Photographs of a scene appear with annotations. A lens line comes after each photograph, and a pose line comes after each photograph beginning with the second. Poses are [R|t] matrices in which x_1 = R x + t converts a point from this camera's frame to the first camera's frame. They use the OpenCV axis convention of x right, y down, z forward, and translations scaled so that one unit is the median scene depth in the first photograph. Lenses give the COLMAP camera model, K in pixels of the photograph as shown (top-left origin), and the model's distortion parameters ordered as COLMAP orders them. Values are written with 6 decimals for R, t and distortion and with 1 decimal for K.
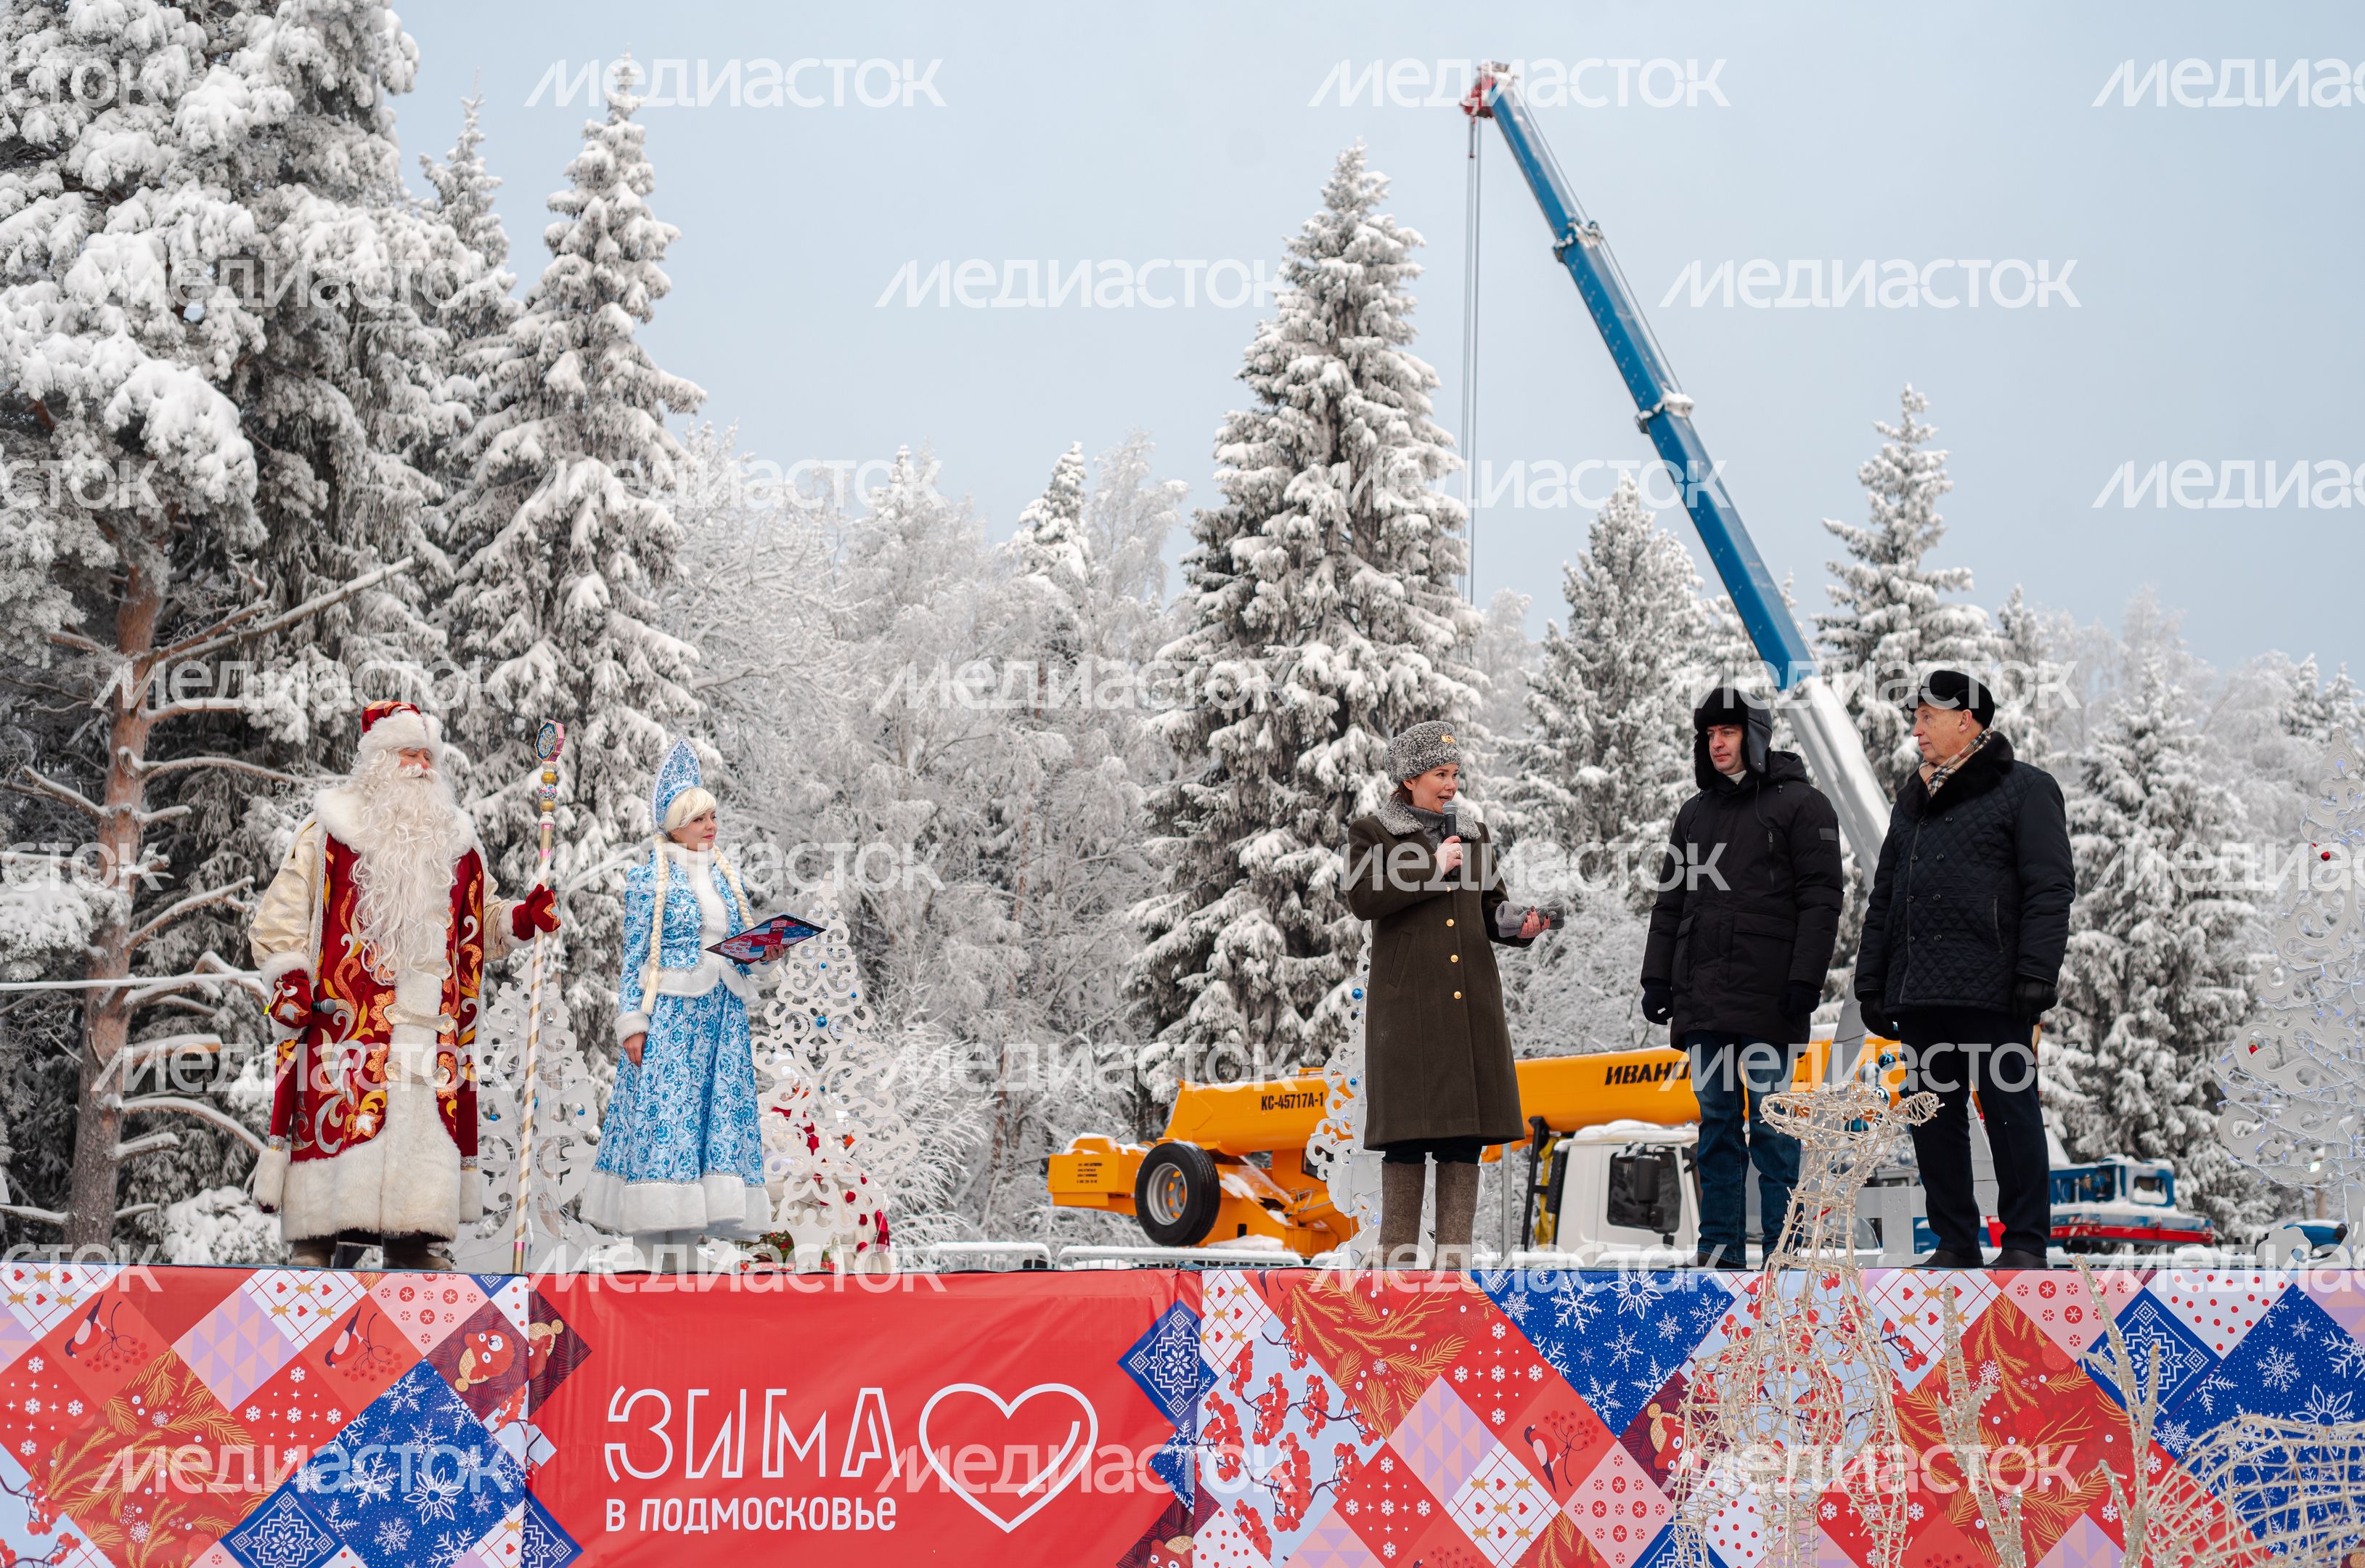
lens RADIAL K [[3419.5, 0, 1182.5], [0, 3419.5, 784.0], [0, 0, 1]] dist [-0.026091, 0.032221]
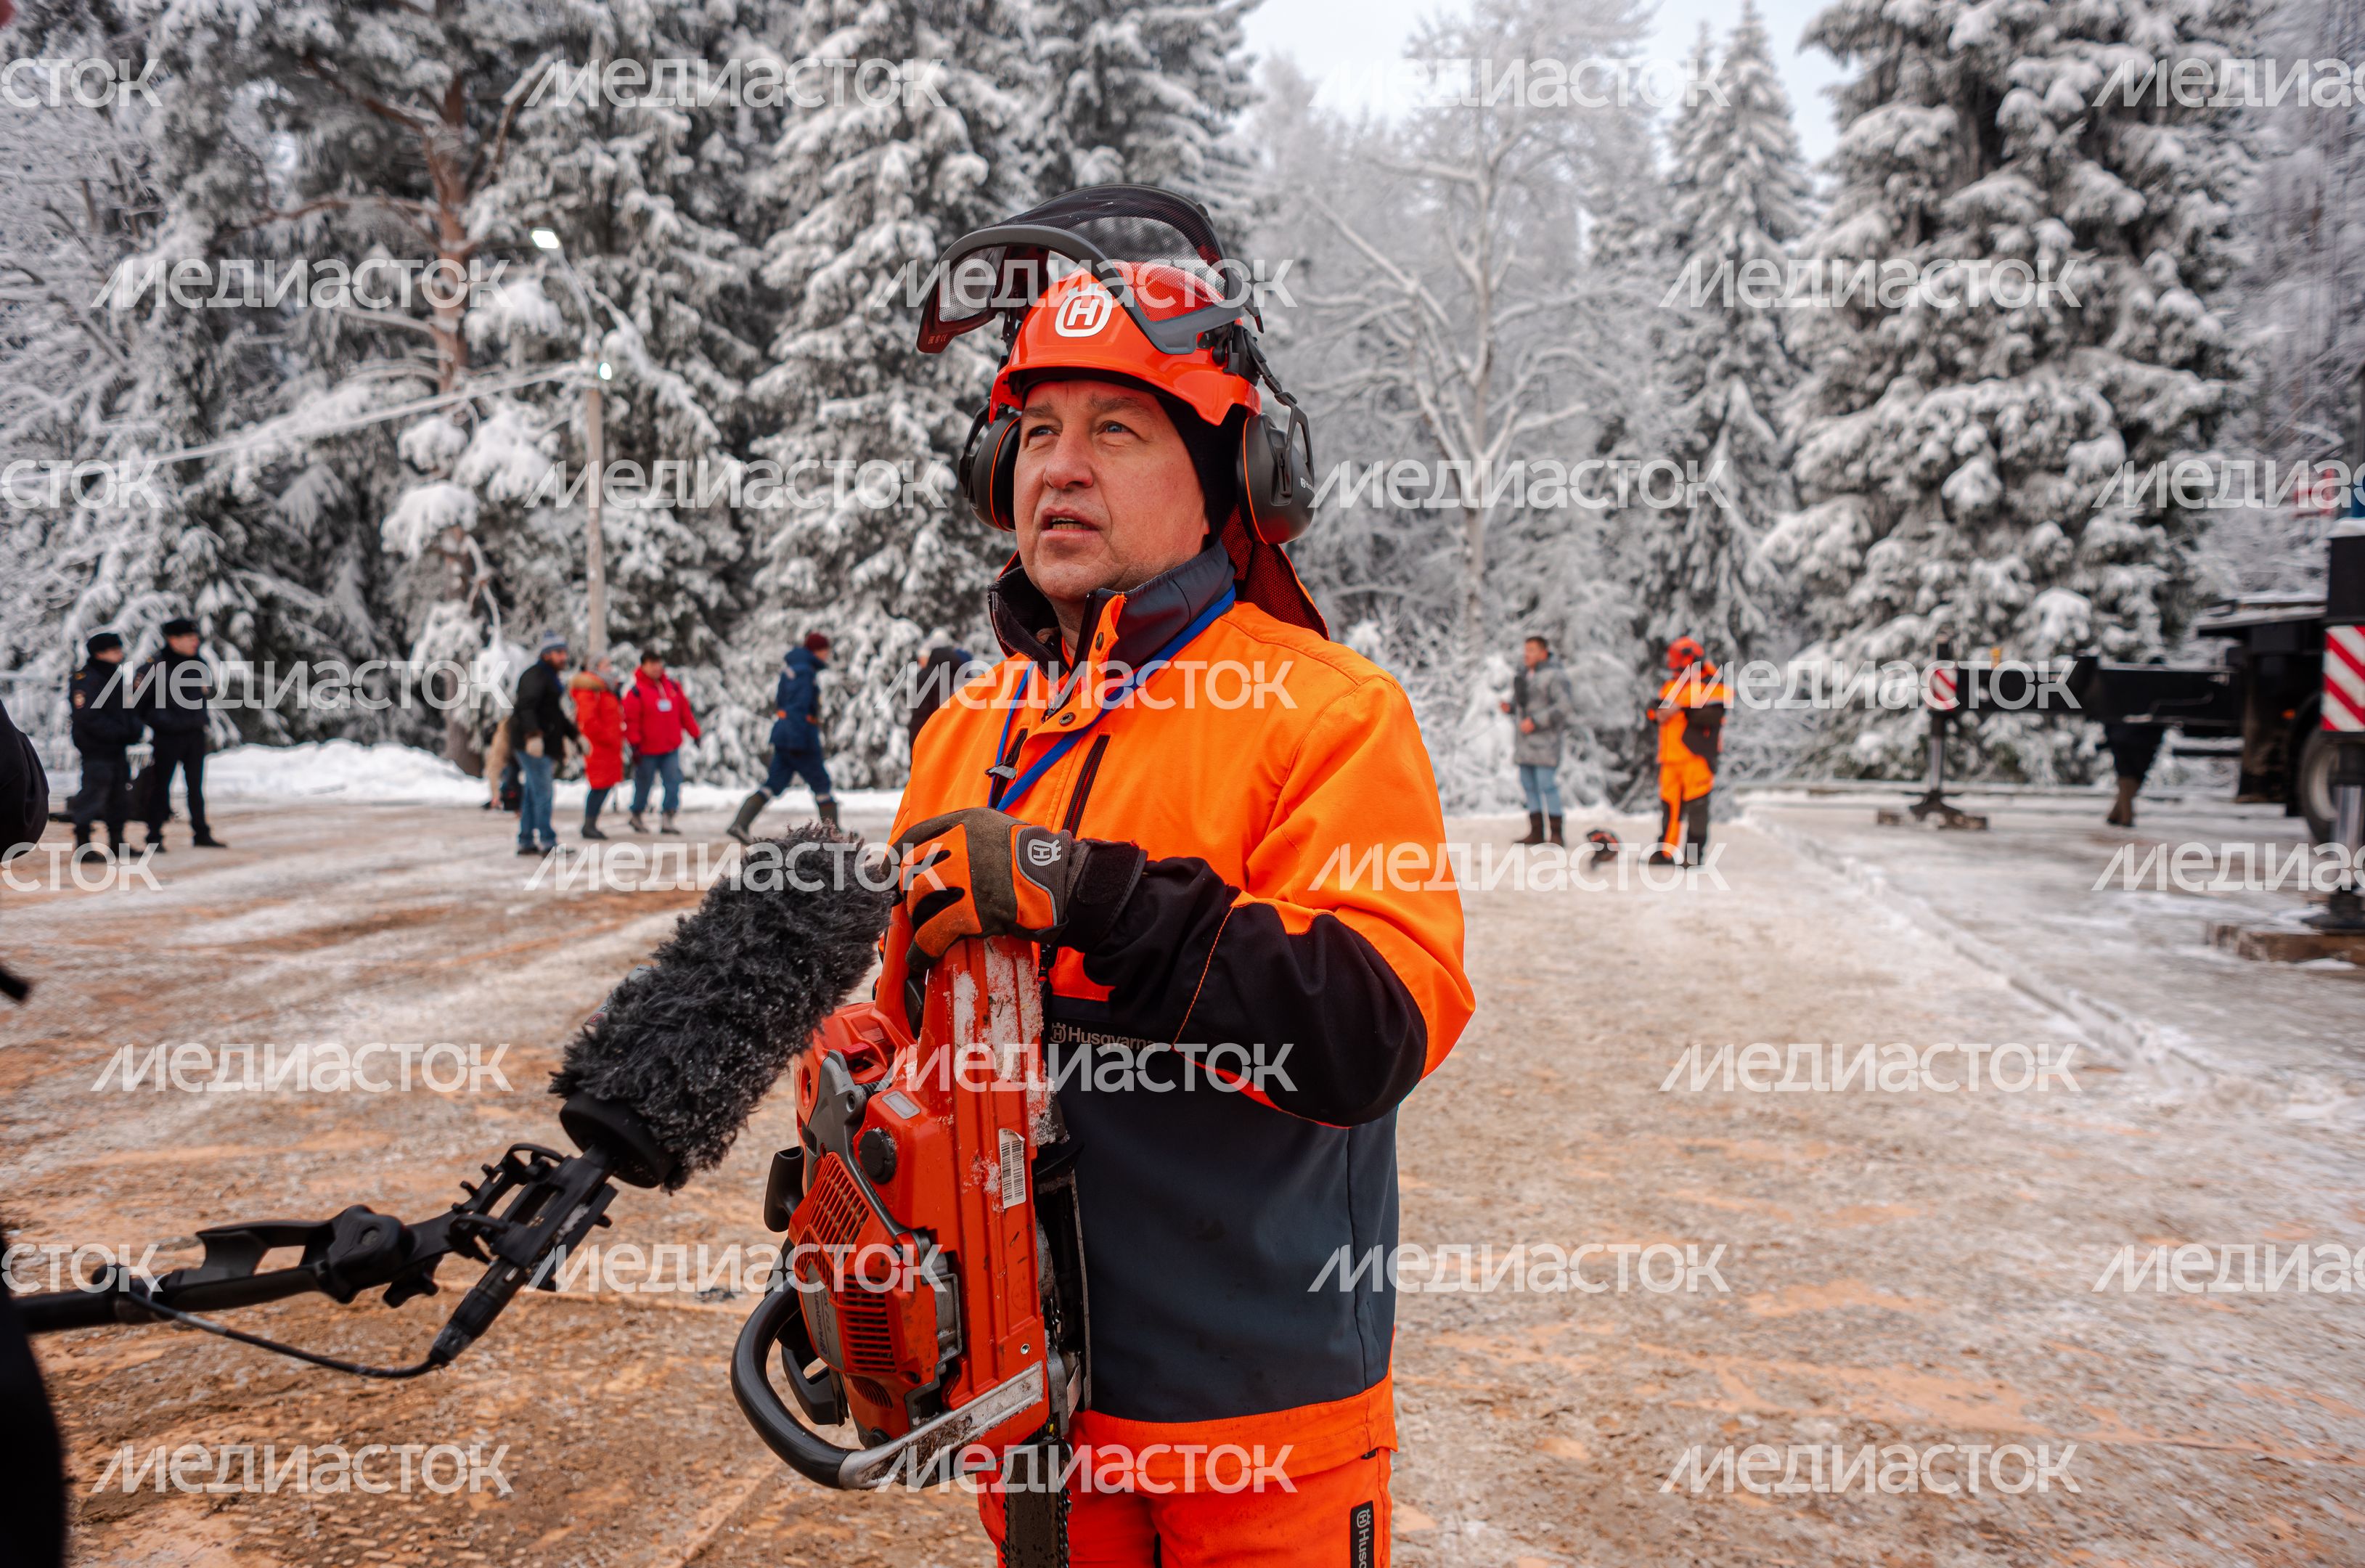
lens RADIAL K [[1617.7, 0, 1178.2], [0, 1617.7, 777.8], [0, 0, 1]] dist [-0.087793, 0.074061]
pose [[0.568284, 0.021665, -0.822547, 0.306638], [0.147879, 0.980688, 0.127998, 0.122361], [0.809435, -0.194376, 0.554106, 0.731580]]
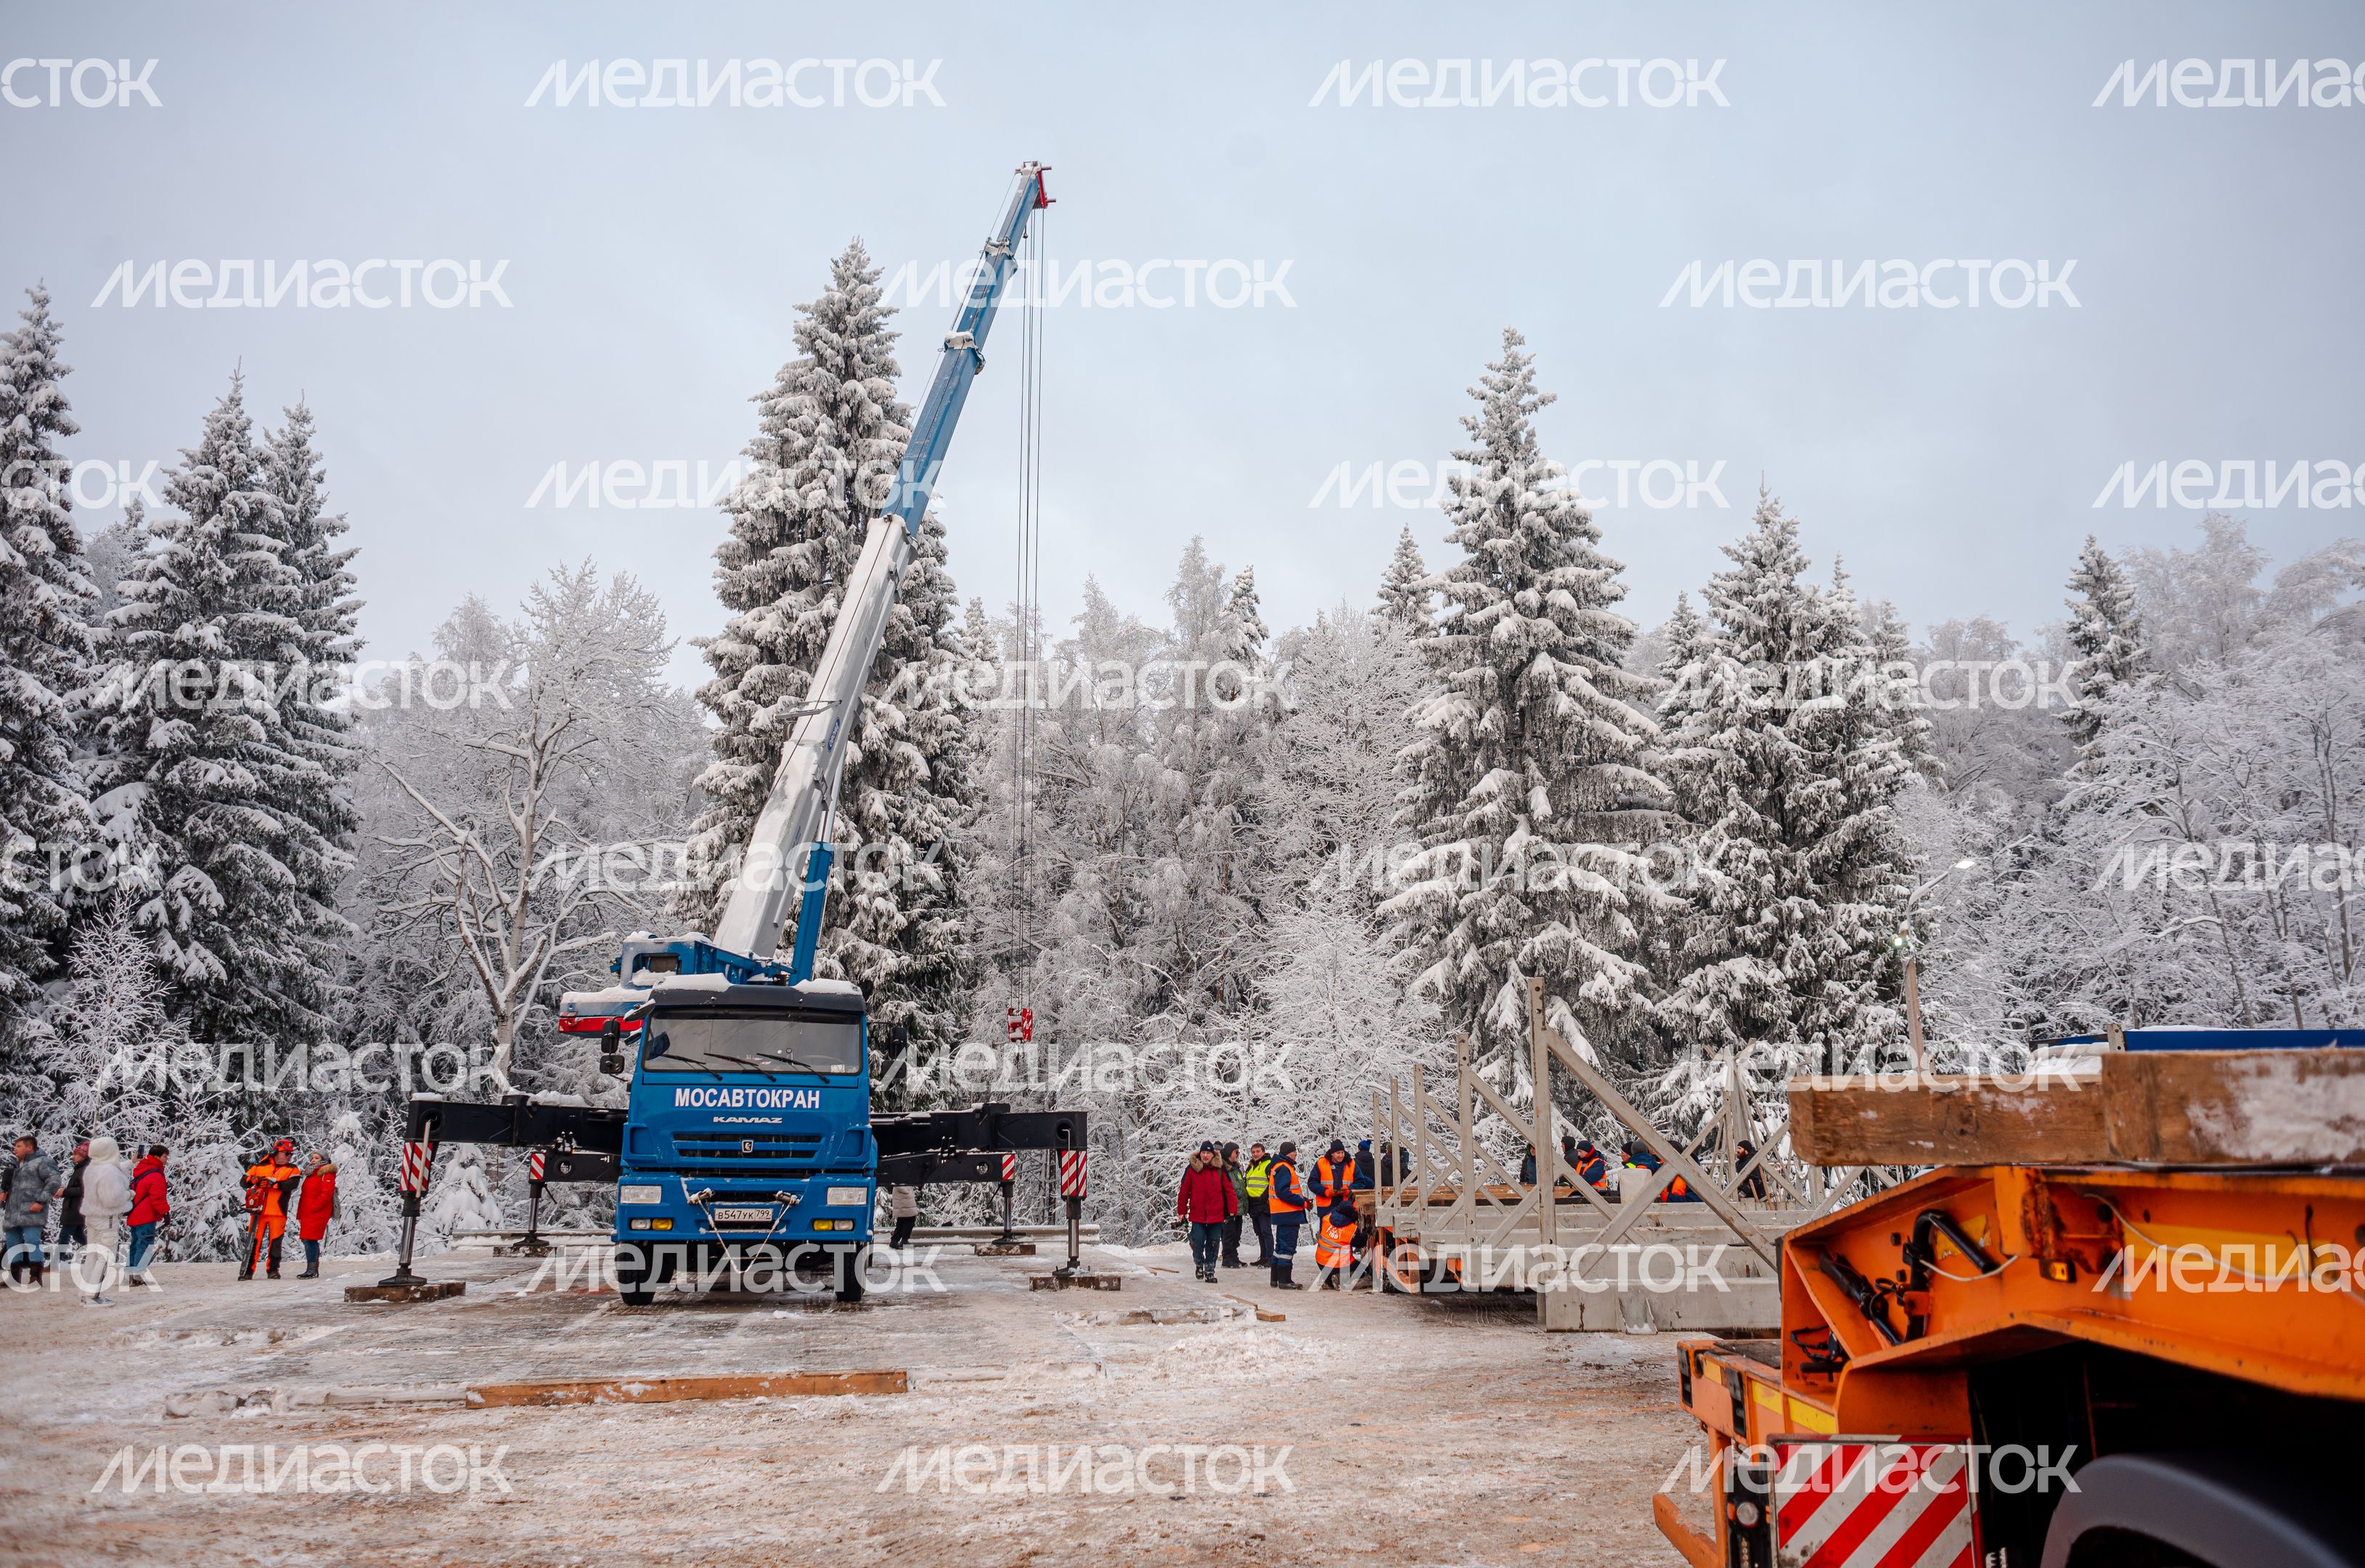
lens RADIAL K [[1603.0, 0, 1183.9], [0, 1603.0, 774.5], [0, 0, 1]] dist [-0.088390, 0.078124]
pose [[0.845963, -0.160092, -0.508642, 0.560919], [0.124485, 0.986803, -0.103550, 0.121988], [0.518507, 0.024281, 0.854728, 0.707674]]
